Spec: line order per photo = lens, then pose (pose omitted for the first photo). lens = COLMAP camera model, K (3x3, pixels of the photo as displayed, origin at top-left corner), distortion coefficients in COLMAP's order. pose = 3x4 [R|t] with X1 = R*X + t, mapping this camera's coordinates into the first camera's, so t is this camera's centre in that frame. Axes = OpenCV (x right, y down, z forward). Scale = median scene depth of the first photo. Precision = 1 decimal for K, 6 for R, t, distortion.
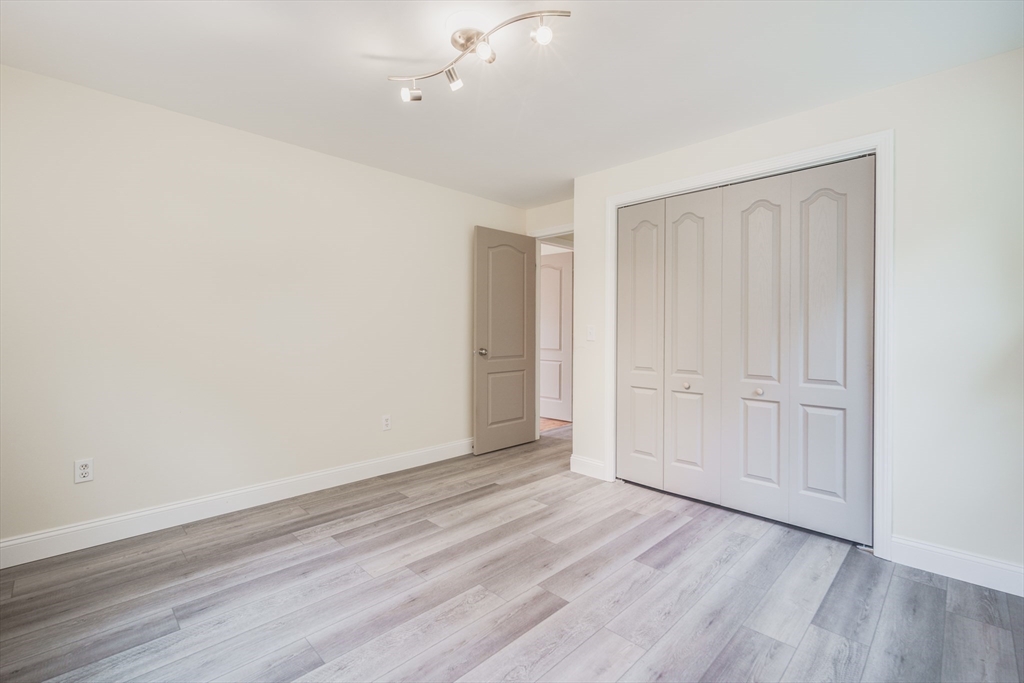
lens RADIAL K [[453.8, 0, 512.6], [0, 453.8, 337.0], [0, 0, 1]] dist [0.004899, -0.001830]
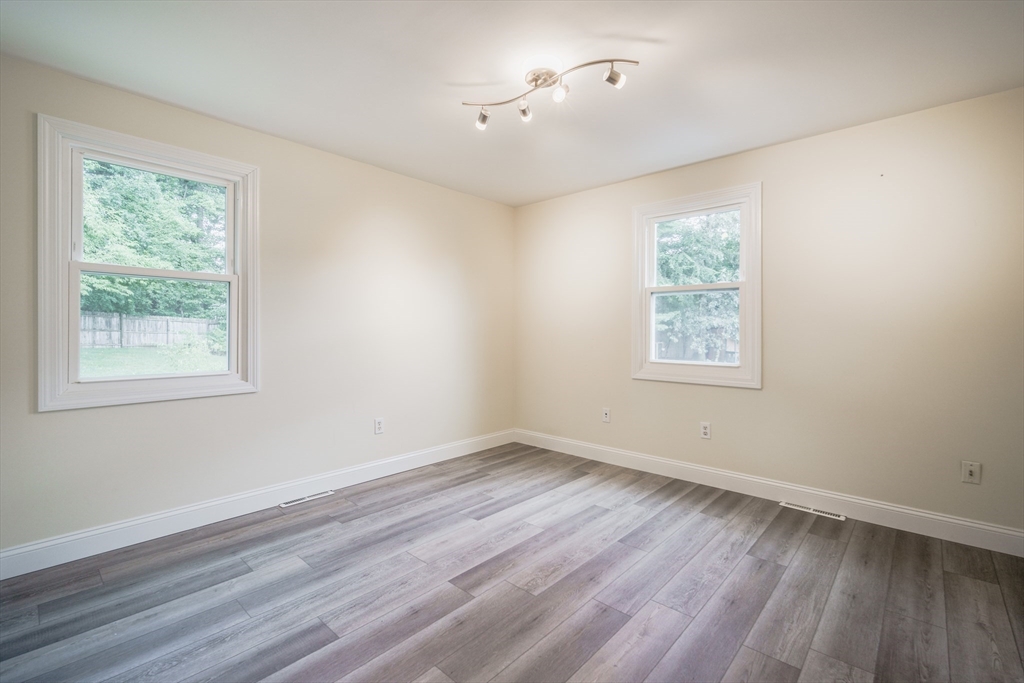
lens RADIAL K [[453.8, 0, 513.4], [0, 453.8, 330.7], [0, 0, 1]] dist [0.004899, -0.001830]
pose [[-0.998918, -0.007561, -0.045897, 0.021802], [-0.008298, 0.999839, 0.015895, -0.030278], [0.045770, 0.016259, -0.998820, 1.943279]]
